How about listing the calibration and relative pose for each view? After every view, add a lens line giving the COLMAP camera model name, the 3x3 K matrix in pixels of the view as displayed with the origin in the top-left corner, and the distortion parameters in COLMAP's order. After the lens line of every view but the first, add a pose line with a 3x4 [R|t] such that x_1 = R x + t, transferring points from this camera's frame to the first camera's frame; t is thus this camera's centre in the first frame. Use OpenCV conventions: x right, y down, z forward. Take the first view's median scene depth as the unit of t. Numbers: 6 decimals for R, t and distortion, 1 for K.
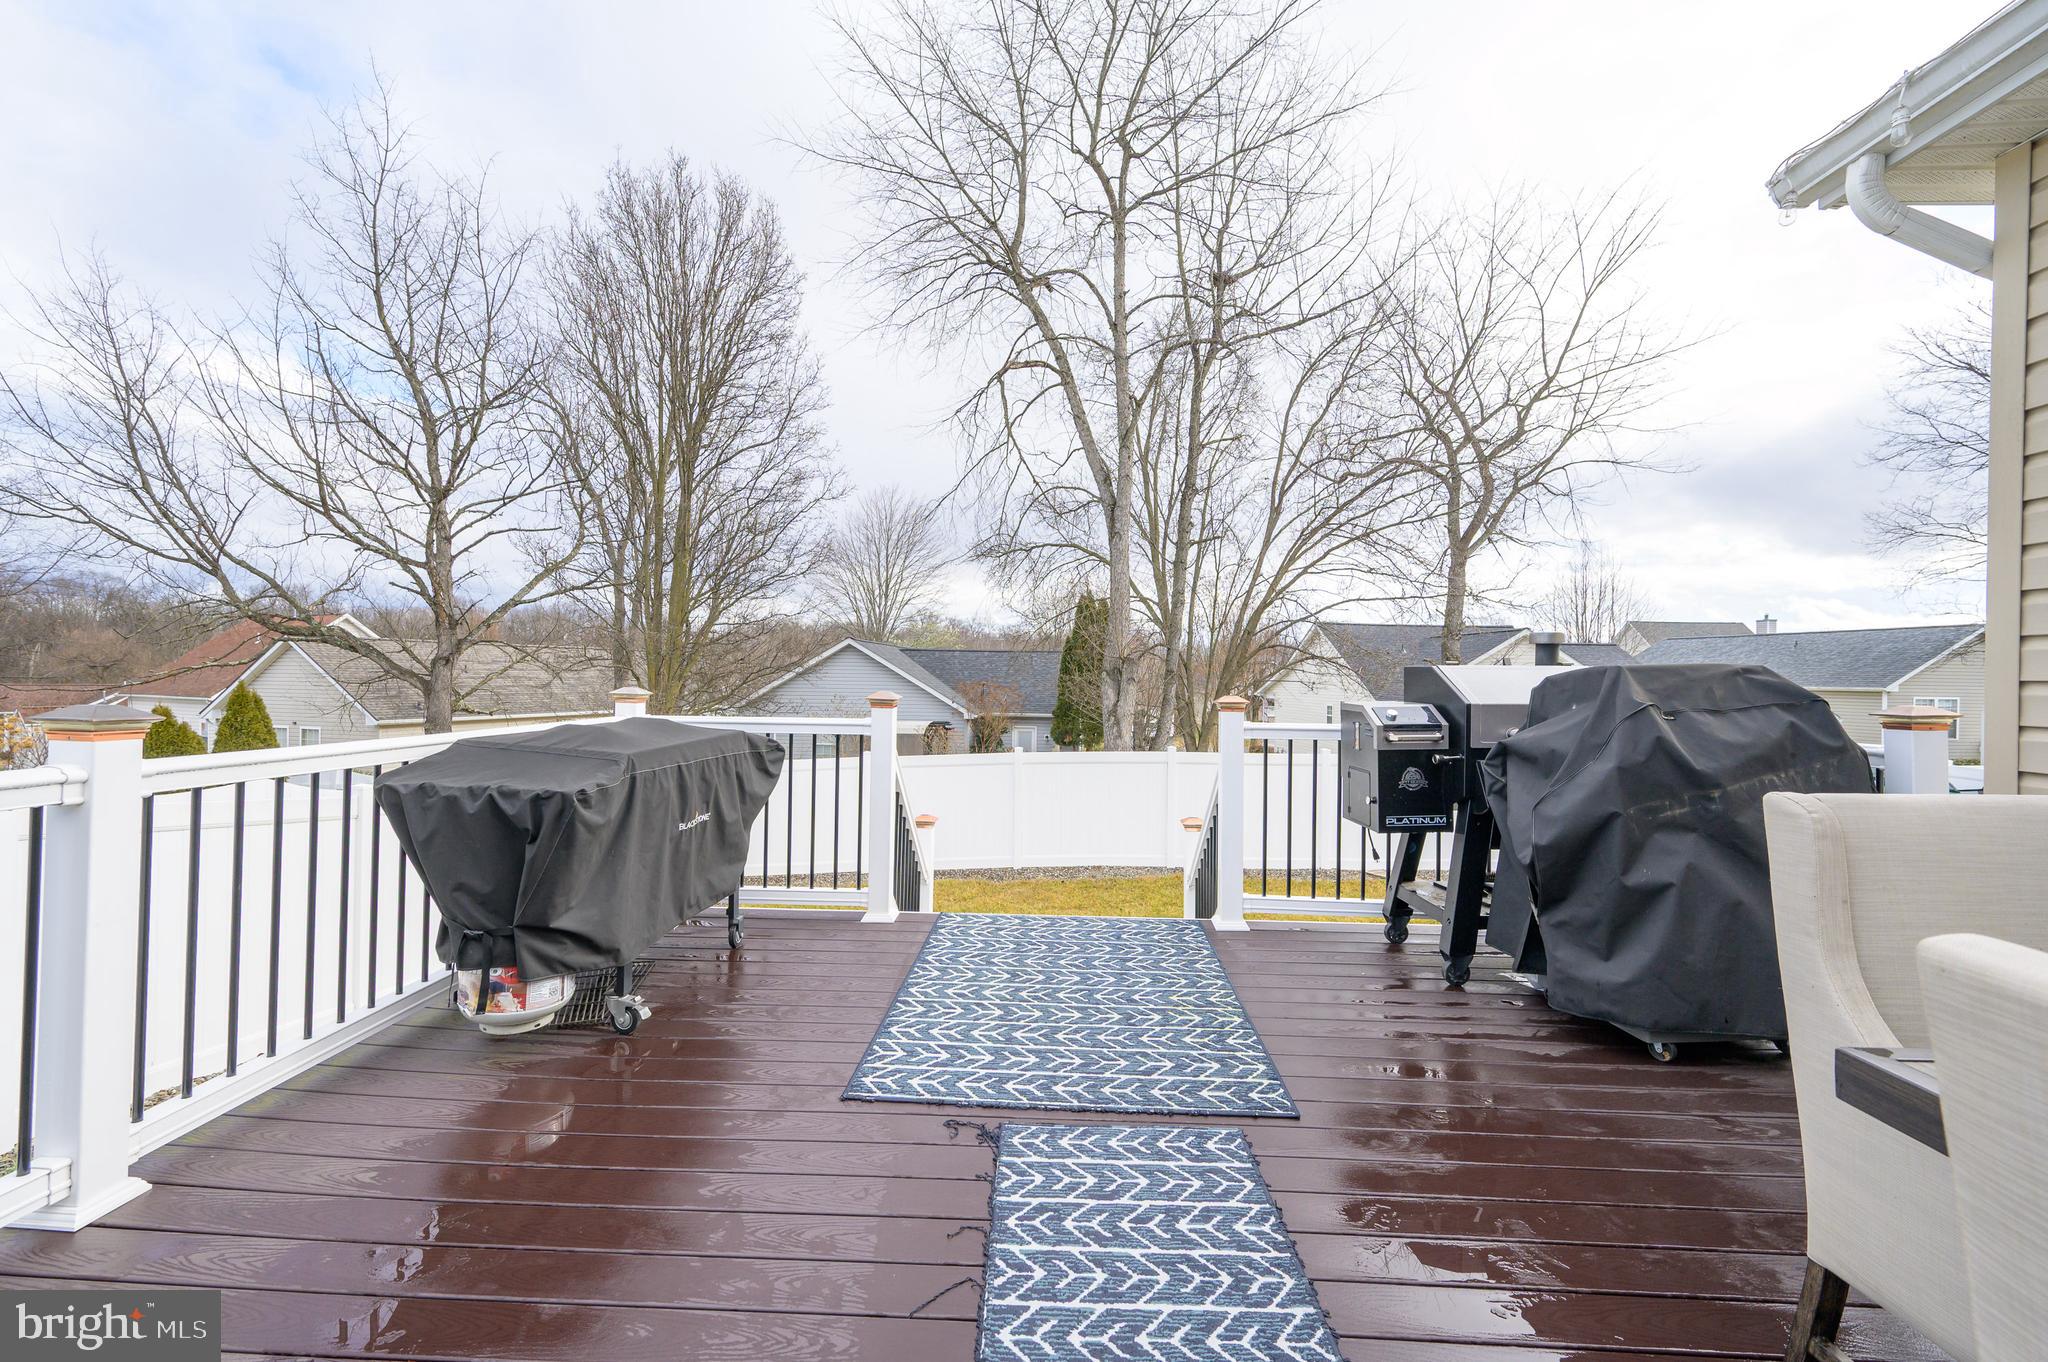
lens RADIAL K [[878.1, 0, 1019.8], [0, 878.1, 678.5], [0, 0, 1]] dist [-0.007503, -0.000049]
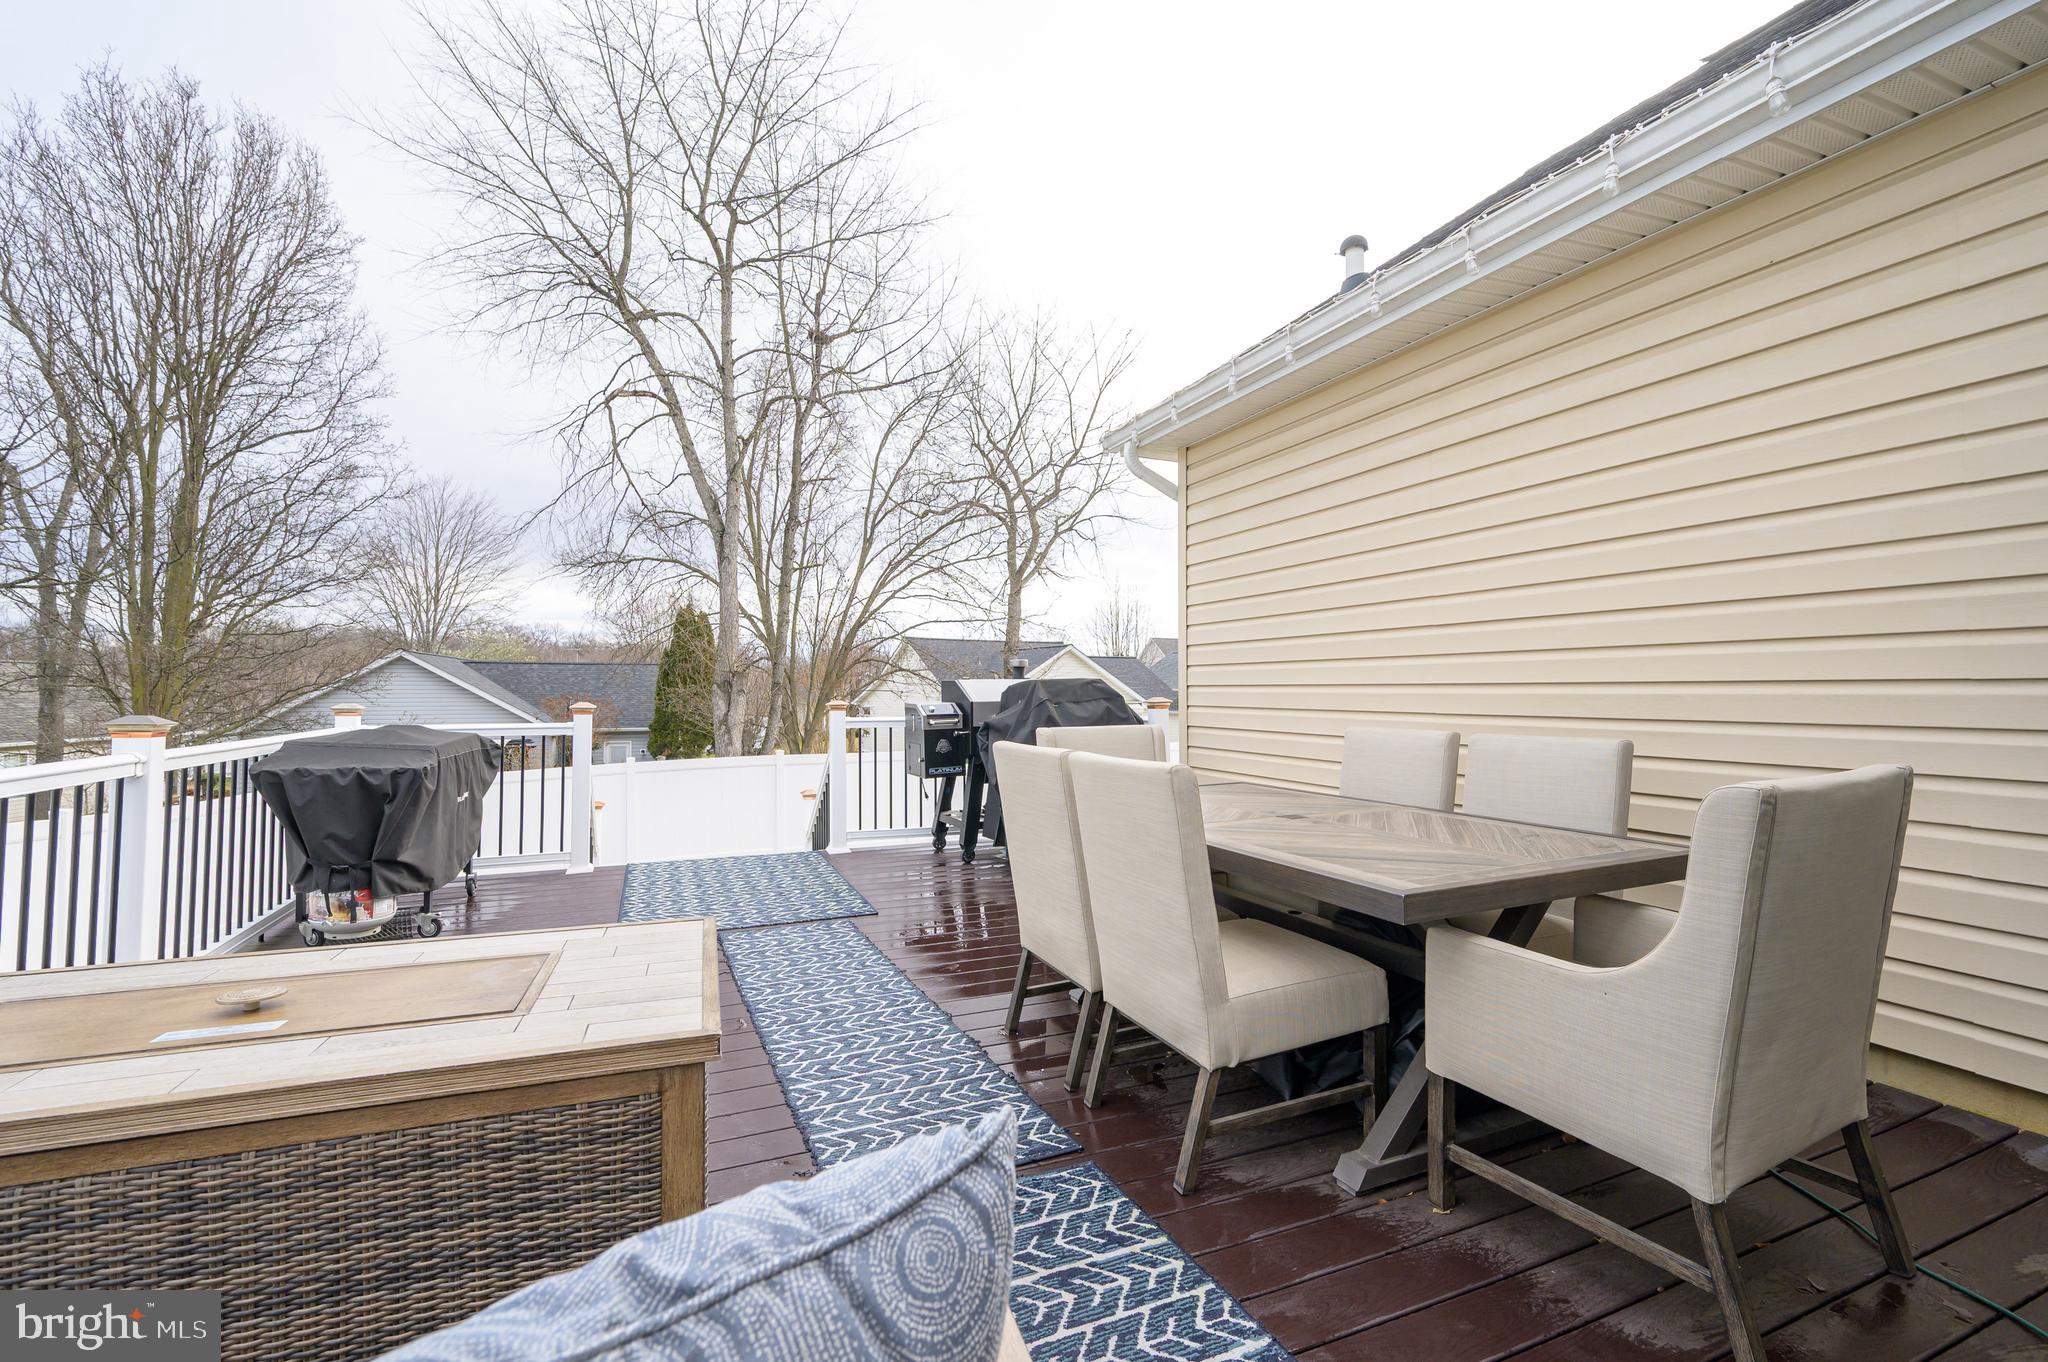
lens RADIAL K [[878.1, 0, 1019.8], [0, 878.1, 678.5], [0, 0, 1]] dist [-0.007503, -0.000049]
pose [[0.899962, -0.009133, 0.435872, -0.032816], [0.014413, 0.999857, -0.008810, -0.000081], [-0.435730, 0.014212, 0.899965, -0.121899]]
